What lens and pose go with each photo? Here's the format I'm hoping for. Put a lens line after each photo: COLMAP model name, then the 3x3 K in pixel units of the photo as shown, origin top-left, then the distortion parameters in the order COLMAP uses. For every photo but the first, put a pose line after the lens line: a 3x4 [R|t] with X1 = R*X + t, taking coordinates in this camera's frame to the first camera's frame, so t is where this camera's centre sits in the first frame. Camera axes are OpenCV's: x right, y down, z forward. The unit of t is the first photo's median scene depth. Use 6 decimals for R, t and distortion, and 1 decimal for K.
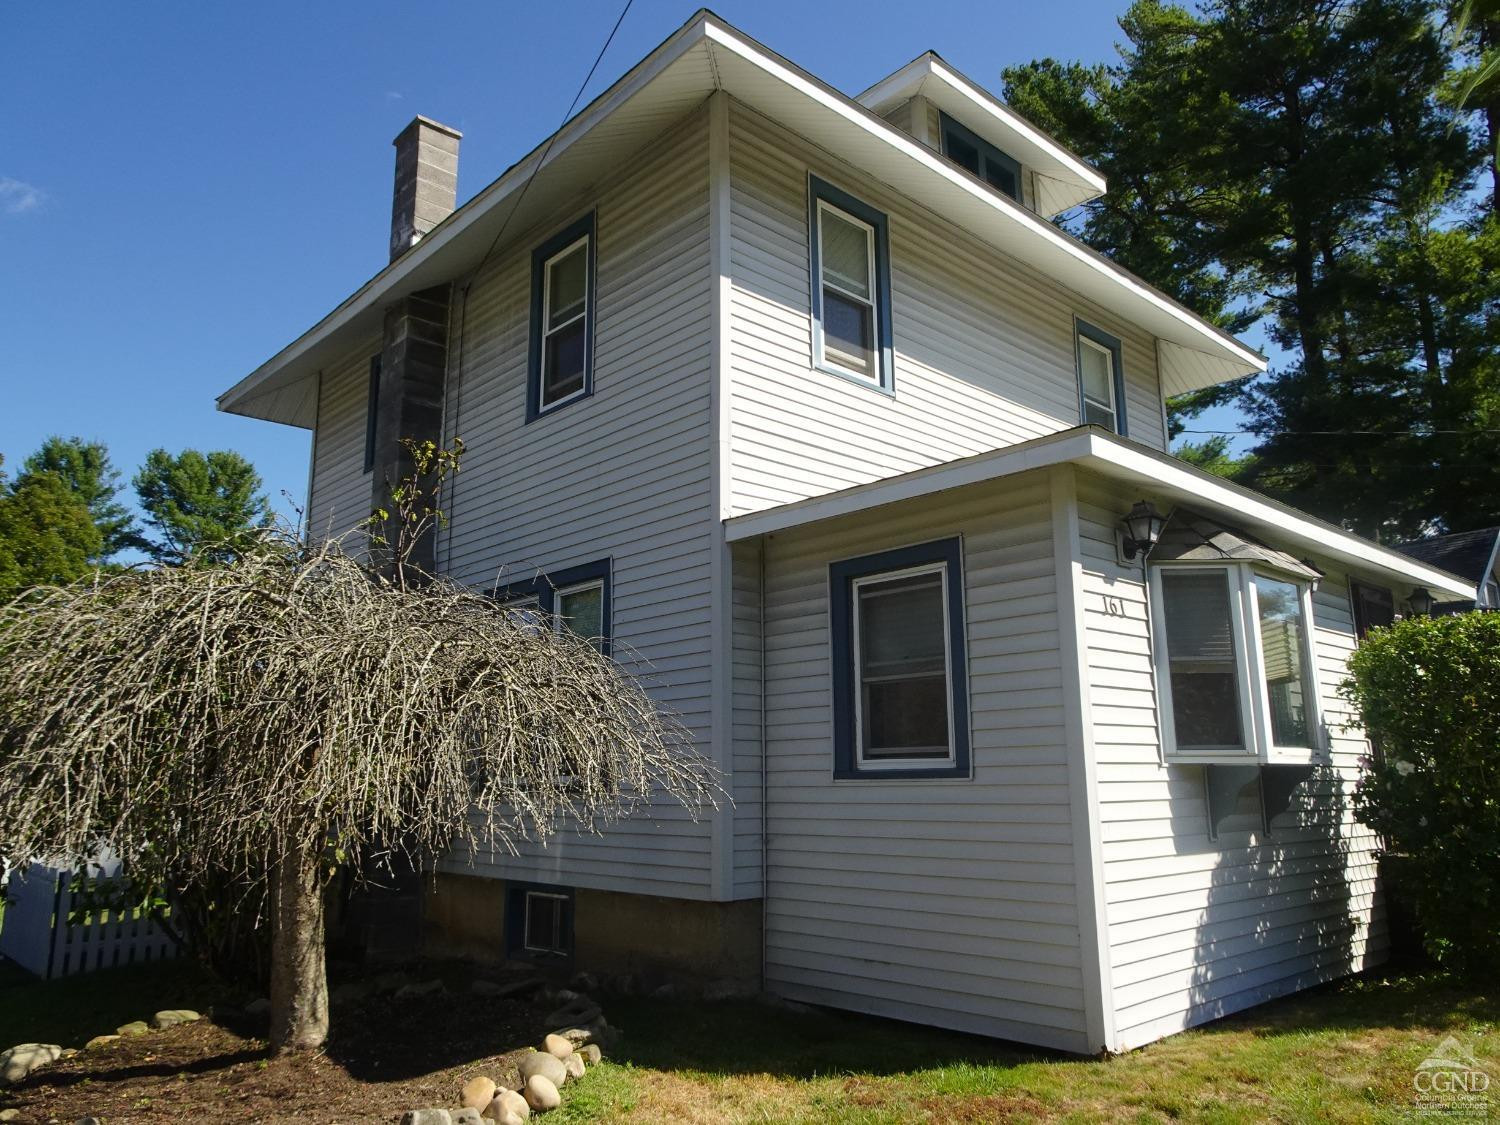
lens RADIAL K [[1077.1, 0, 755.6], [0, 1077.1, 562.6], [0, 0, 1]] dist [0.001743, 0.008910]
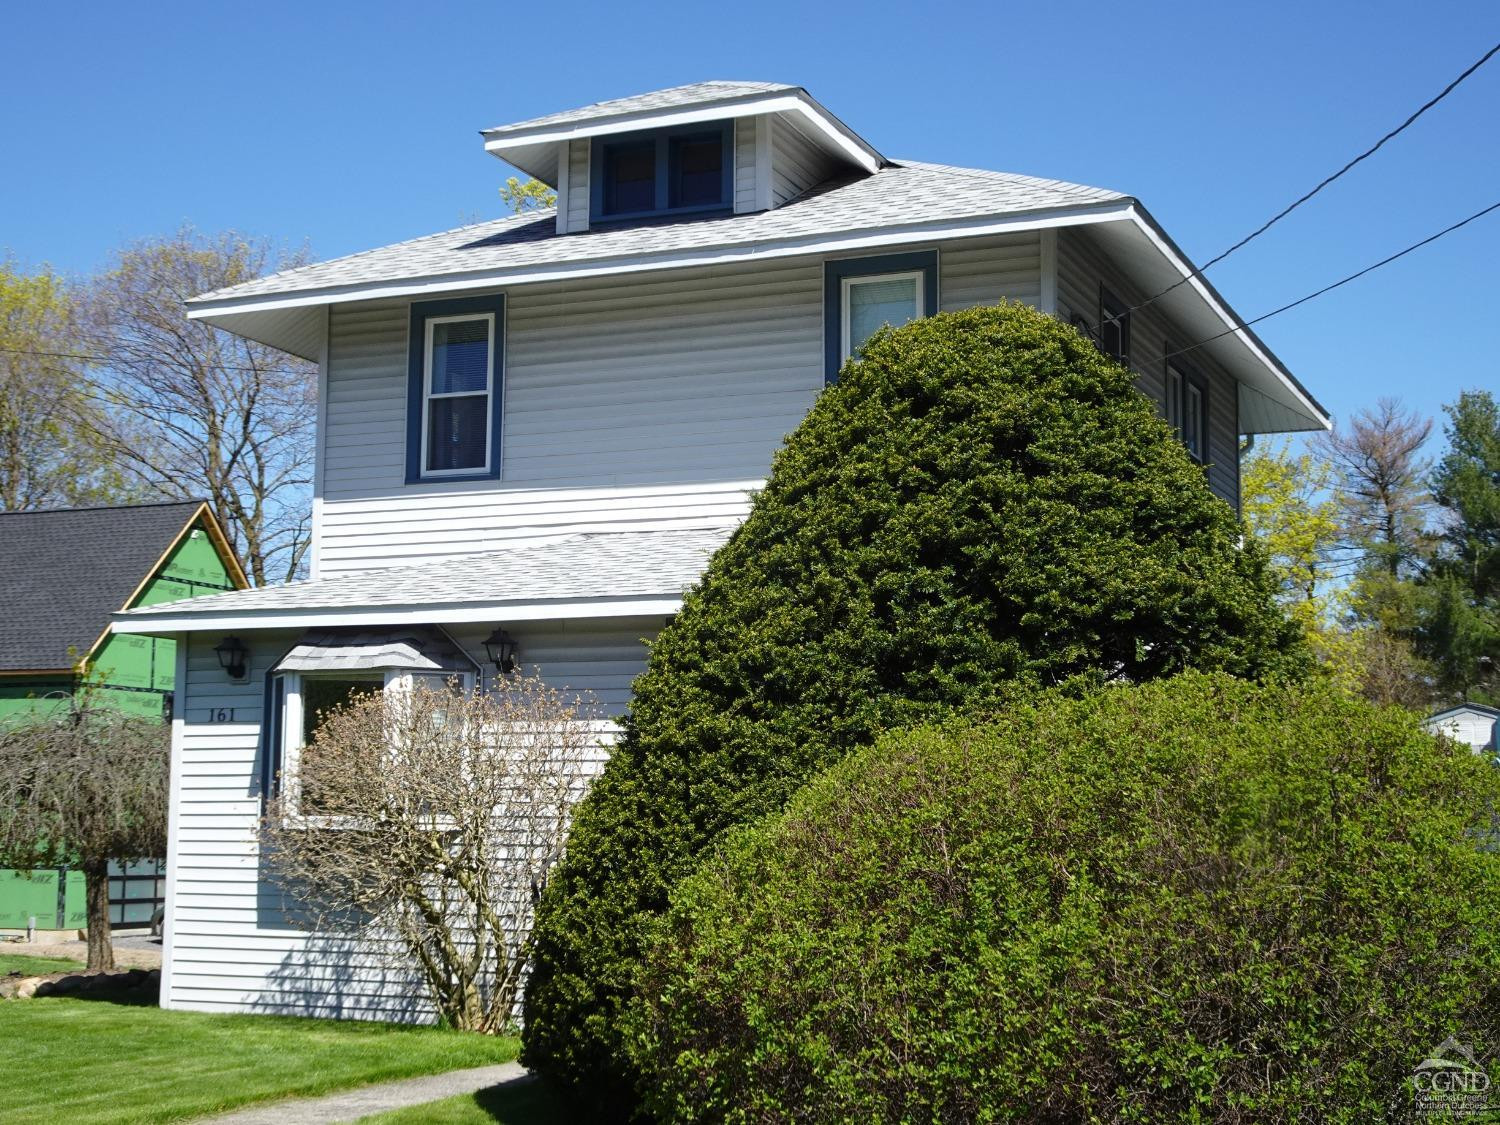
lens RADIAL K [[2185.0, 0, 750.0], [0, 2185.0, 560.5], [0, 0, 1]] dist [-0.005488, 0.026401]
pose [[0.392761, -0.095309, -0.914688, 2.347394], [0.174130, 0.984330, -0.027796, 0.029788], [0.903005, -0.148358, 0.403203, 0.373390]]
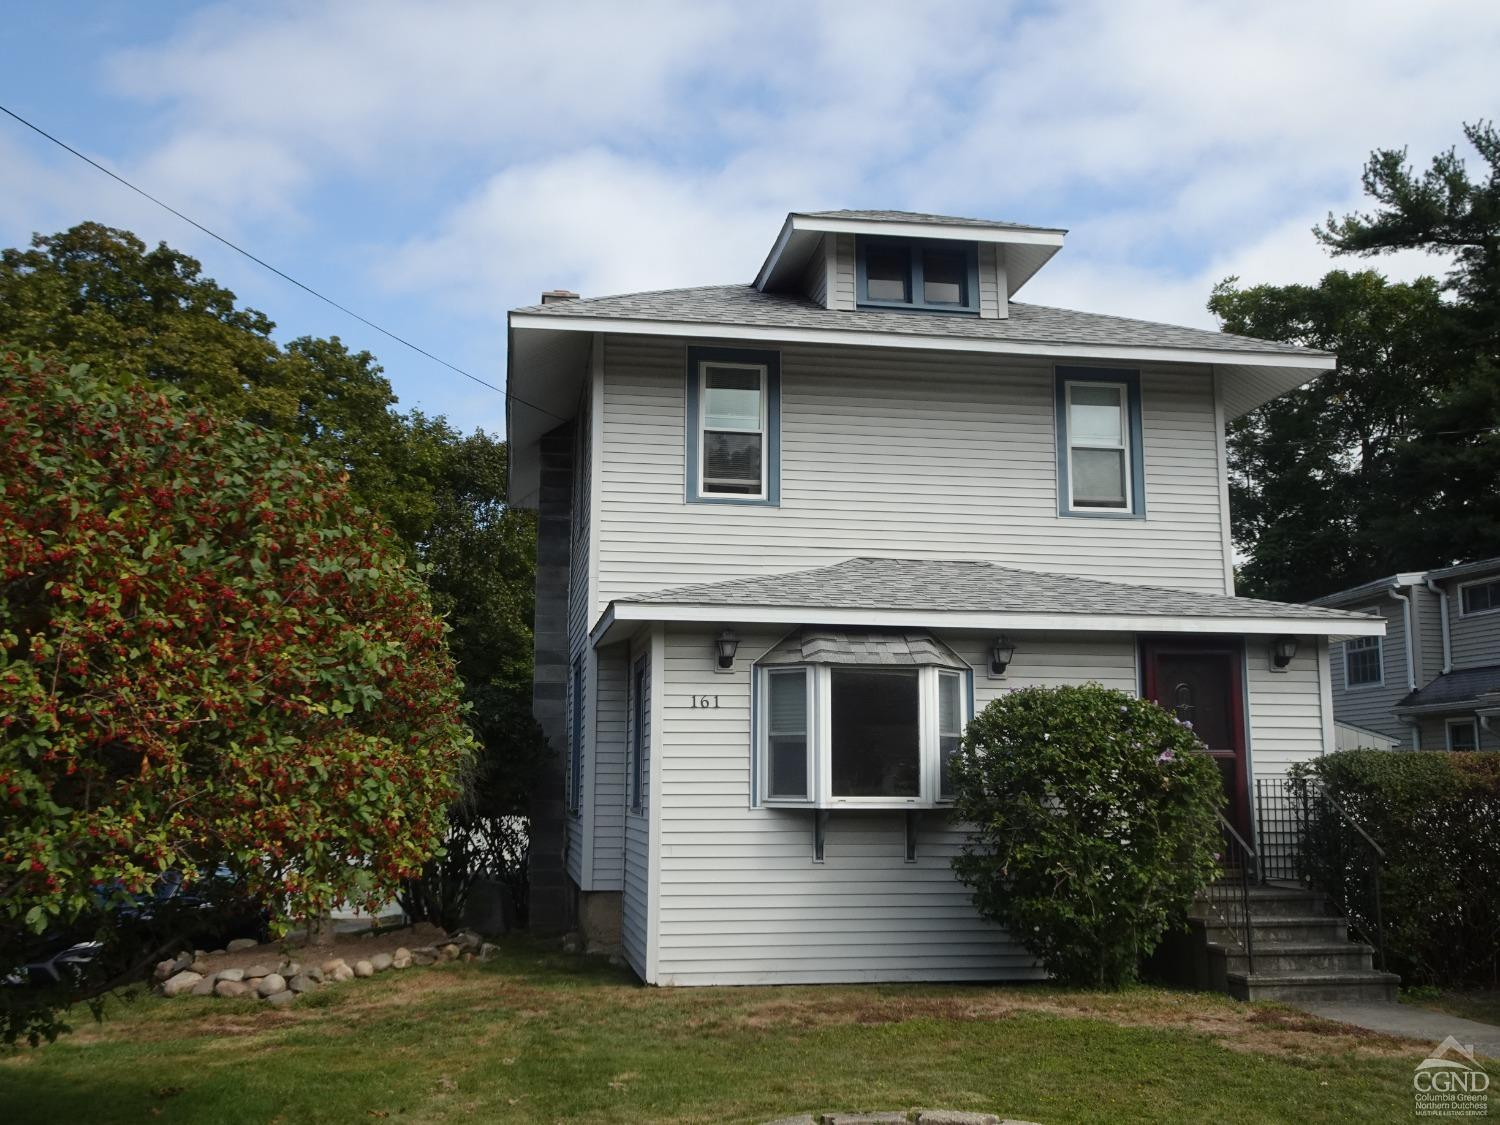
lens RADIAL K [[1467.7, 0, 748.4], [0, 1467.7, 559.5], [0, 0, 1]] dist [0.002889, 0.000783]
pose [[0.830485, -0.073301, -0.552197, 1.111760], [0.100388, 0.994768, 0.018931, -0.137453], [0.547920, -0.071156, 0.833499, -0.470706]]
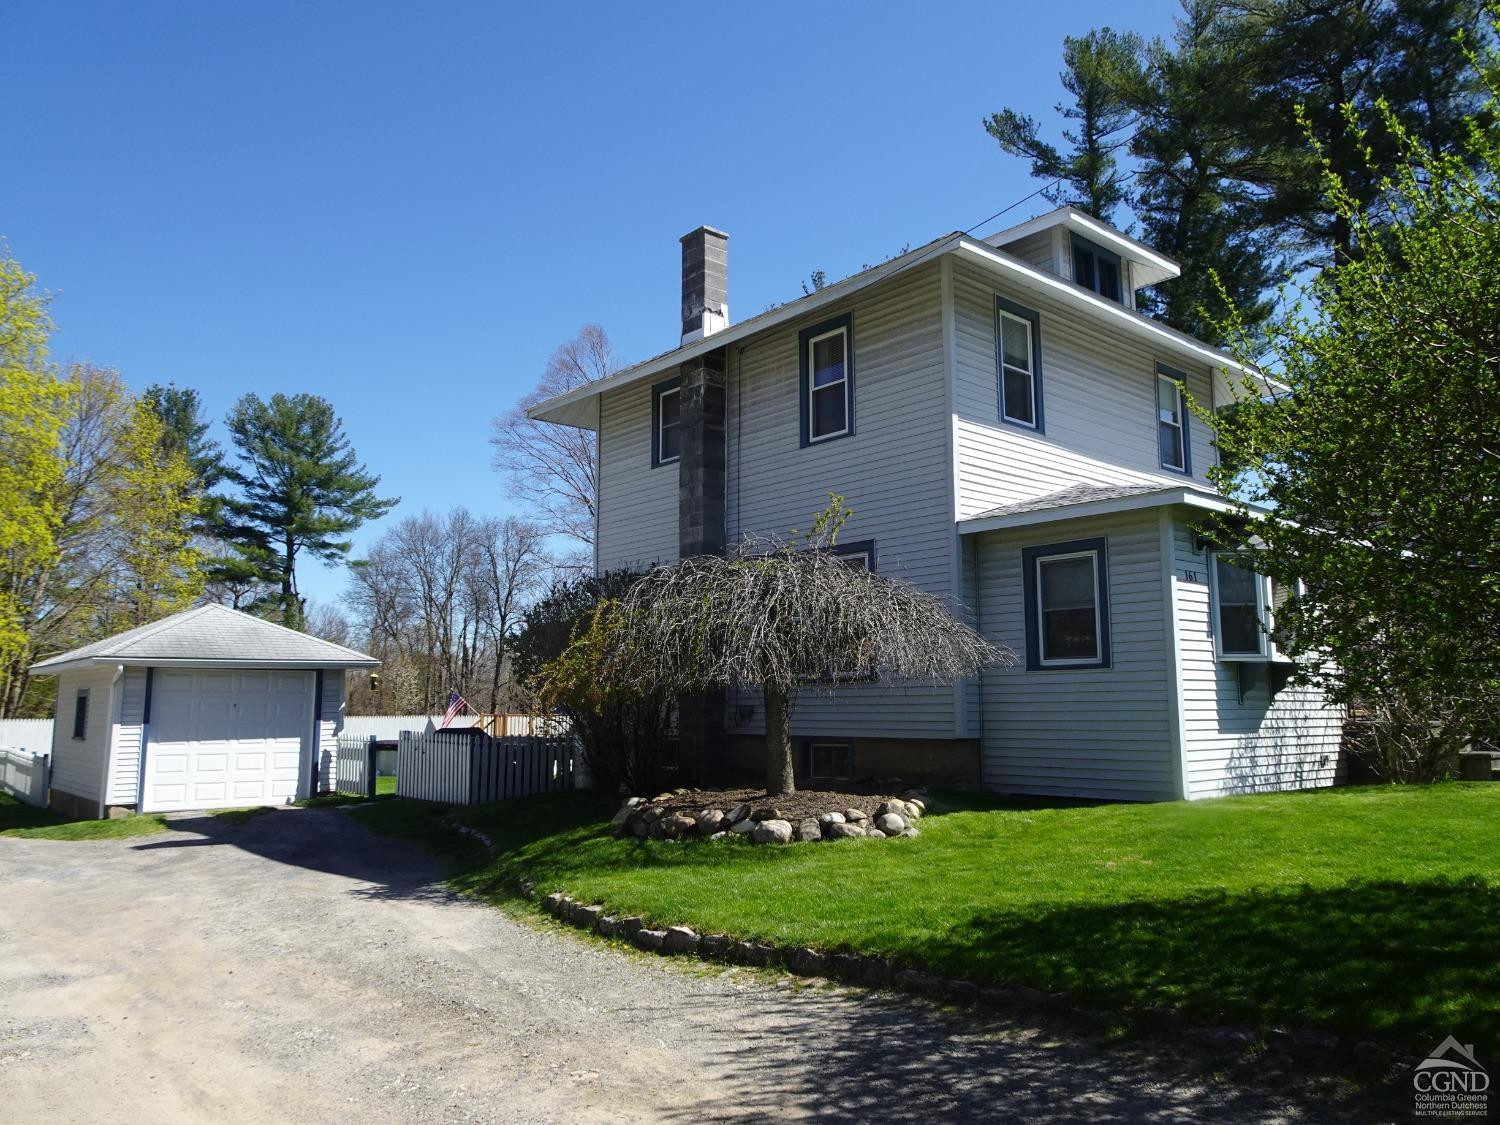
lens RADIAL K [[1098.2, 0, 750.0], [0, 1098.2, 562.5], [0, 0, 1]] dist [0.005933, 0.003029]
pose [[0.999701, 0.000867, -0.024453, -0.281373], [0.000868, 0.997487, 0.070843, -0.087864], [0.024453, -0.070843, 0.997188, -0.669036]]
